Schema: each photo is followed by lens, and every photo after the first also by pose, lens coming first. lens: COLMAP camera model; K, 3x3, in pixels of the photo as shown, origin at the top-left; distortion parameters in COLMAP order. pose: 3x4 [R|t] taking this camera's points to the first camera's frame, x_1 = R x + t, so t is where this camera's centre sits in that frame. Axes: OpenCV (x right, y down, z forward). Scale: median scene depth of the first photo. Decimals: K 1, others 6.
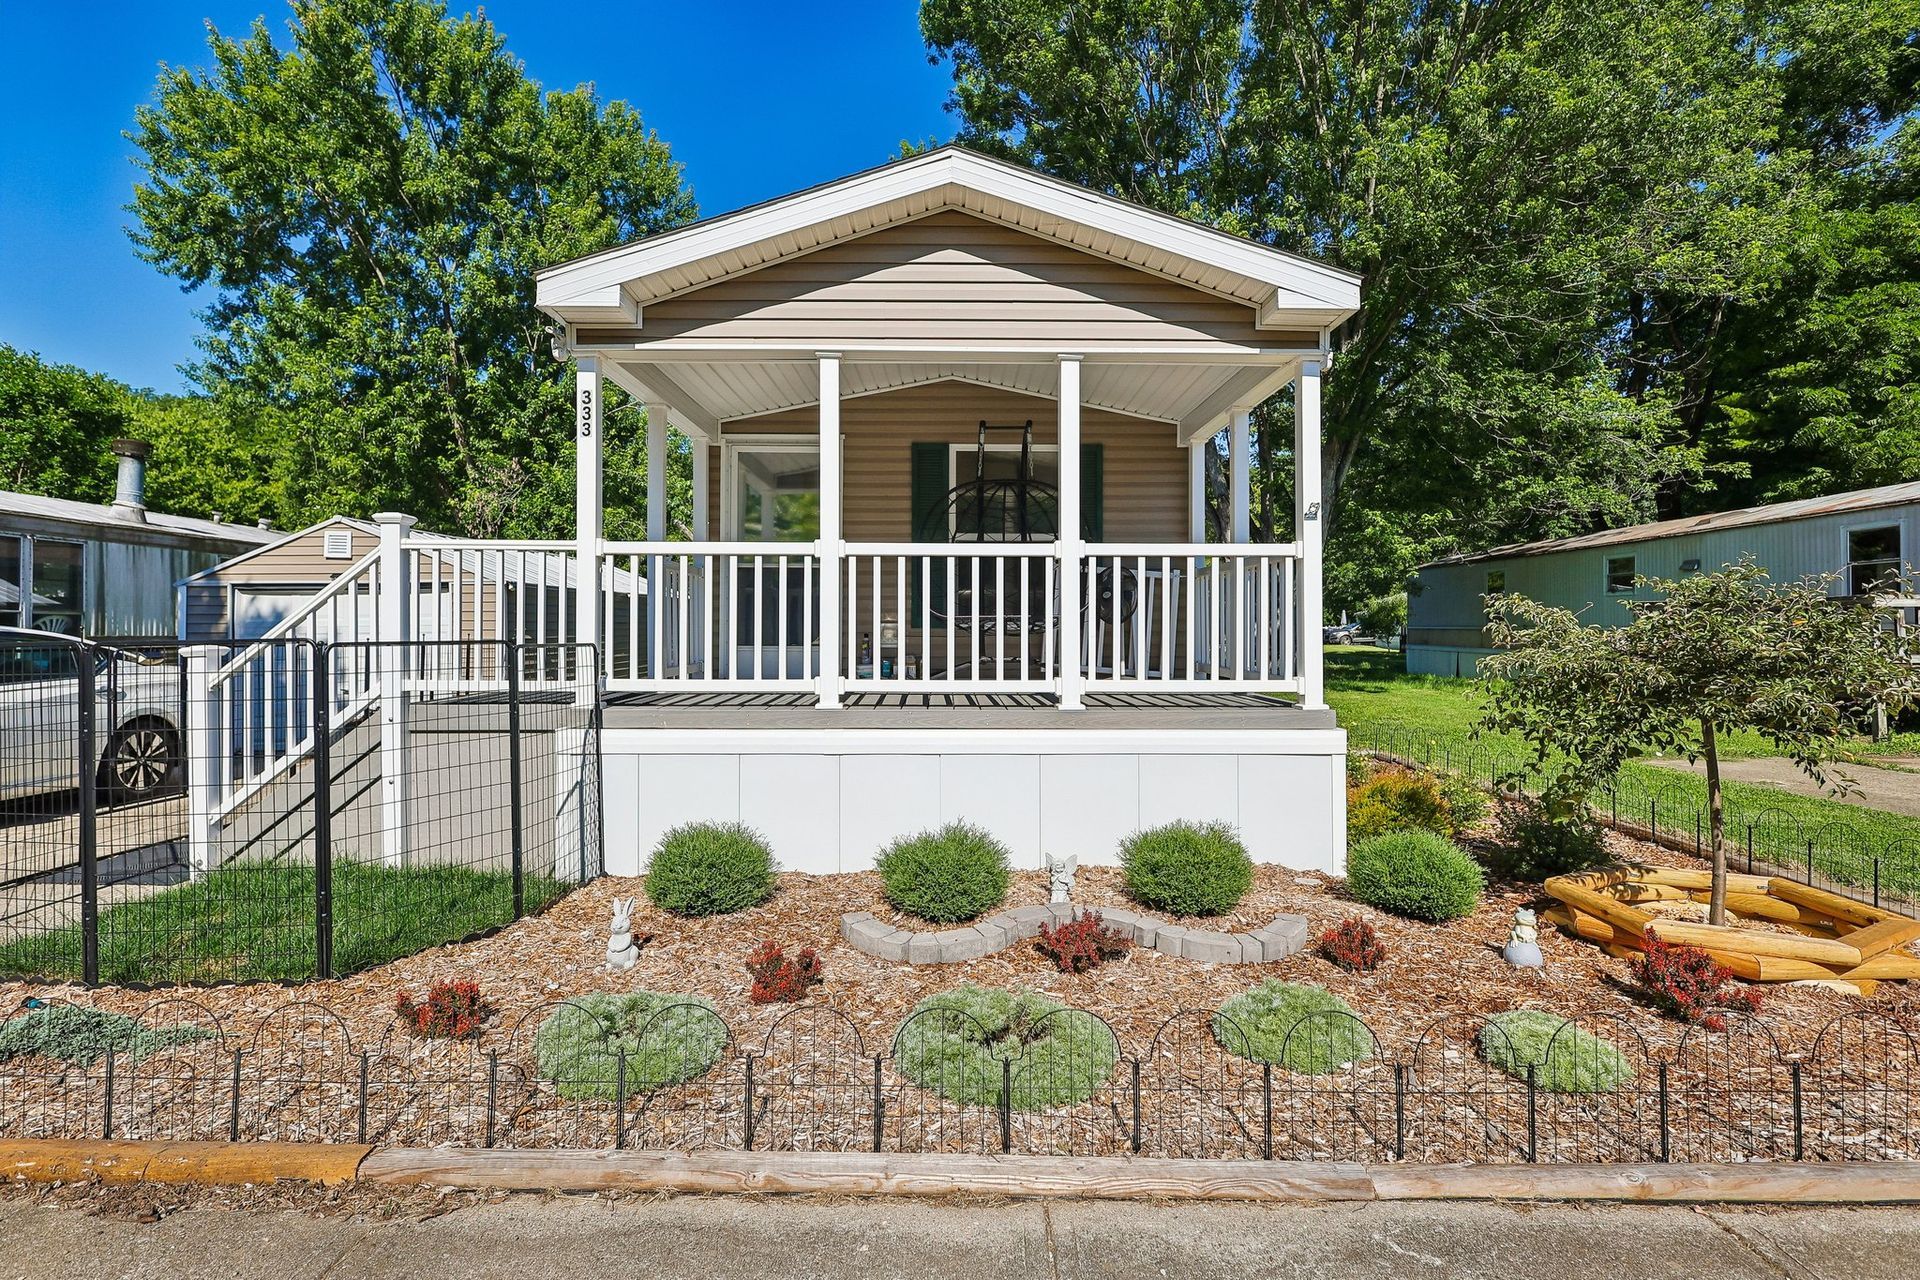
lens RADIAL K [[892.2, 0, 955.7], [0, 892.2, 633.0], [0, 0, 1]] dist [-0.001534, 0.000246]
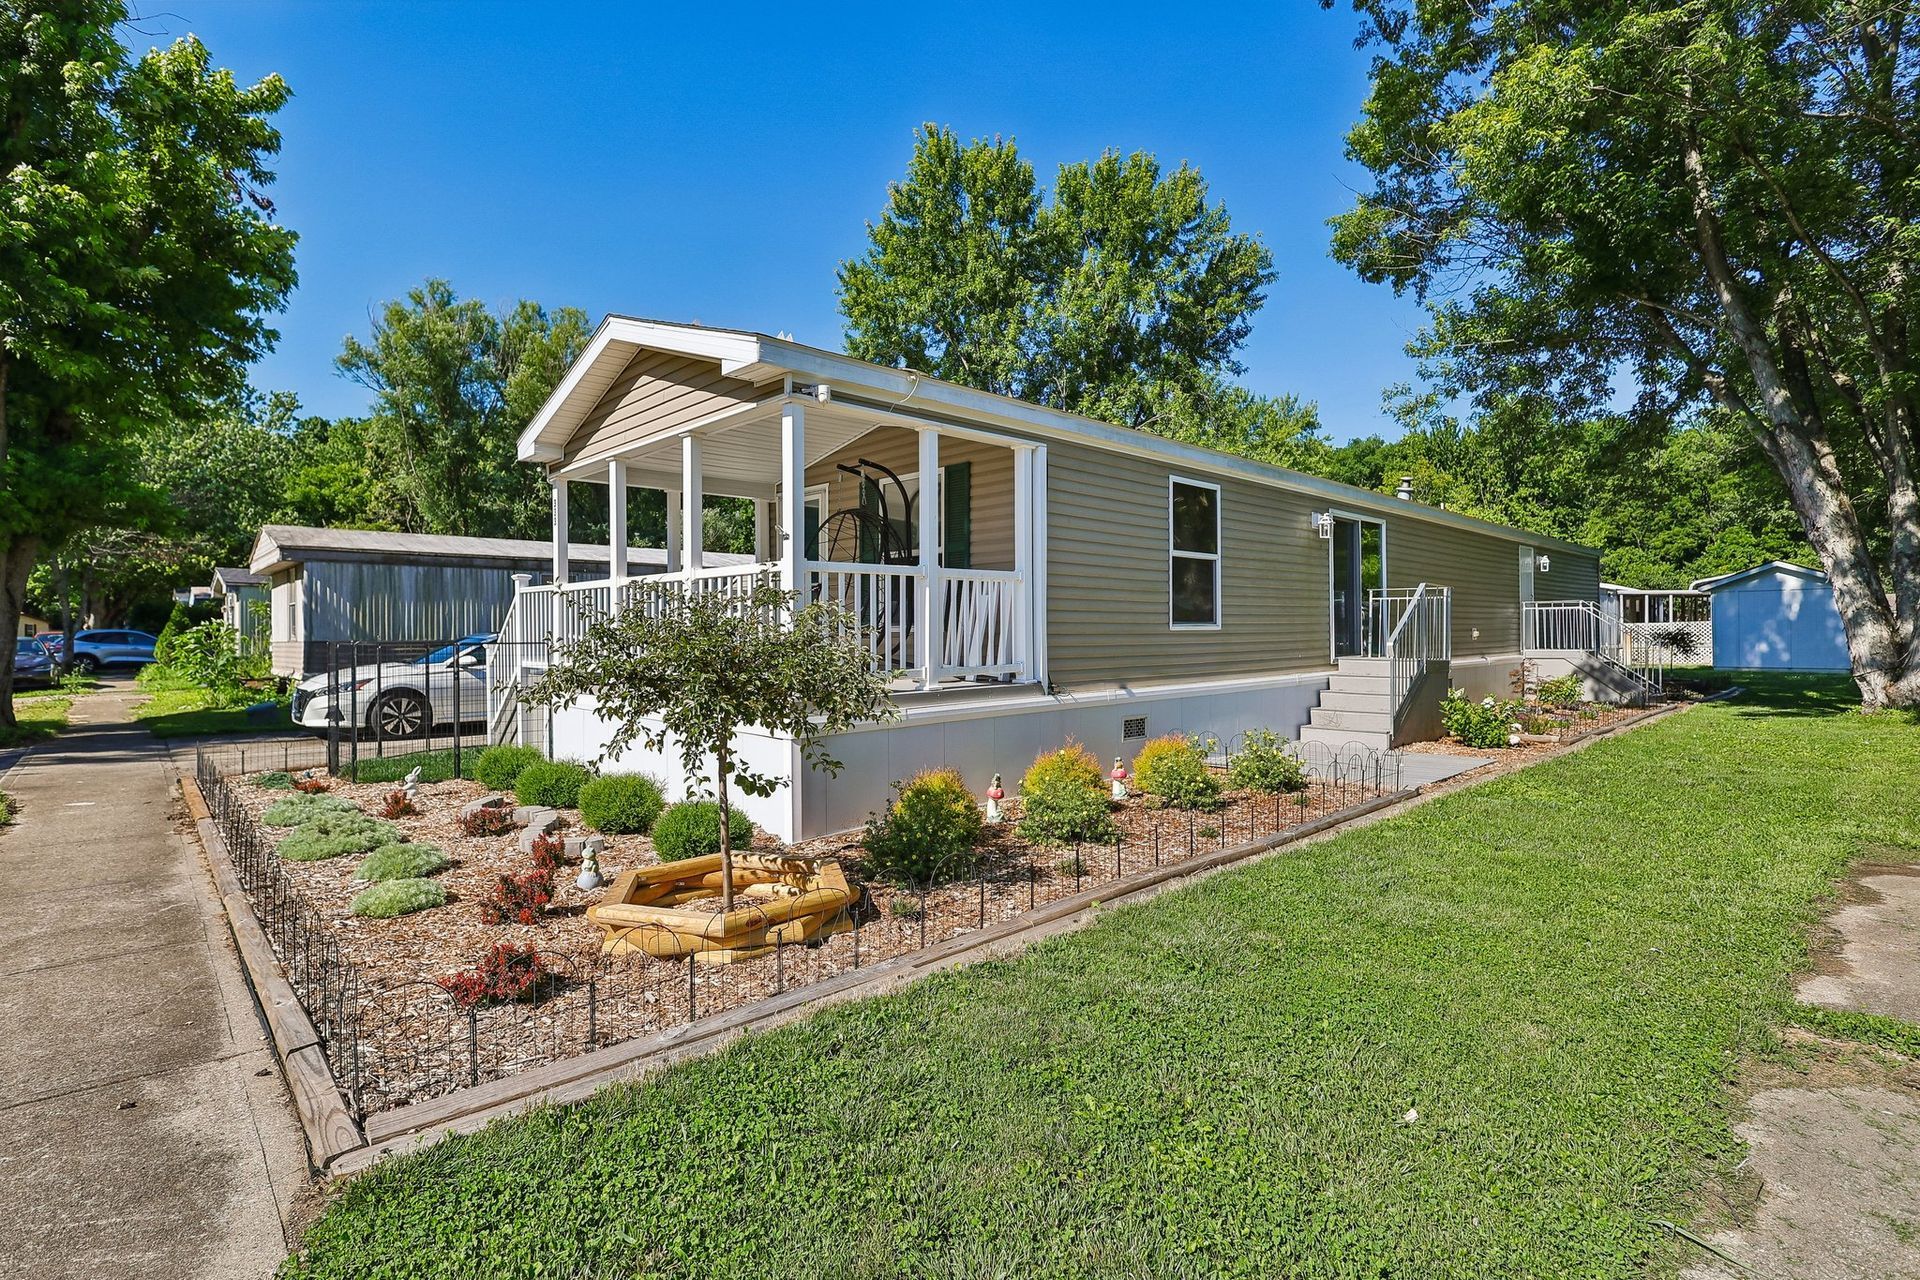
lens RADIAL K [[892.2, 0, 954.2], [0, 892.2, 638.9], [0, 0, 1]] dist [-0.001534, 0.000246]
pose [[0.677017, 0.010812, -0.735888, 0.950208], [-0.000736, 0.999902, 0.014014, -0.011287], [0.735967, -0.008946, 0.676959, 0.251586]]
